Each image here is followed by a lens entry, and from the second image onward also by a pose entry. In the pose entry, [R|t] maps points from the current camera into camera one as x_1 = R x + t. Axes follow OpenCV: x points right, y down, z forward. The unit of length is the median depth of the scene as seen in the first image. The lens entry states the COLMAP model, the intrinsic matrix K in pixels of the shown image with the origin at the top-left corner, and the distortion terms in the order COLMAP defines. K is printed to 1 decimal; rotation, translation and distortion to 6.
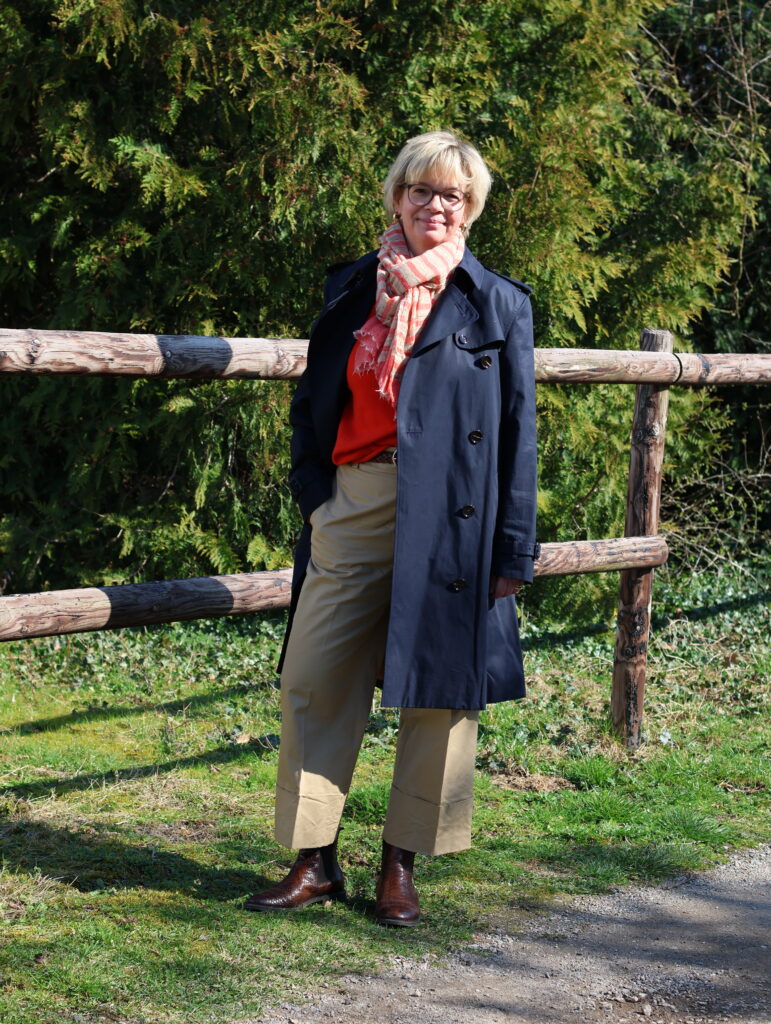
lens RADIAL K [[2708.0, 0, 382.3], [0, 2708.0, 518.5], [0, 0, 1]] dist [-0.057232, 0.000000]
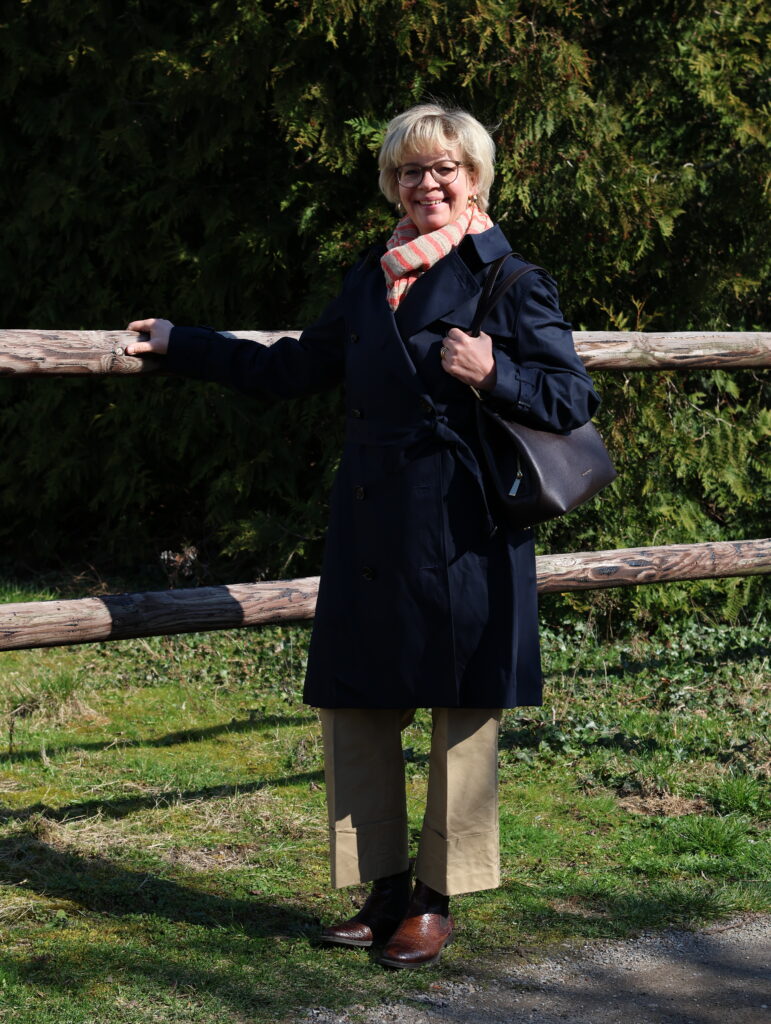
lens RADIAL K [[2708.0, 0, 396.3], [0, 2708.0, 510.7], [0, 0, 1]] dist [-0.057232, 0.000000]
pose [[0.974399, -0.007449, -0.224701, 0.133360], [0.008387, 0.999960, 0.003220, -0.004700], [0.224668, -0.005023, 0.974422, 0.066216]]
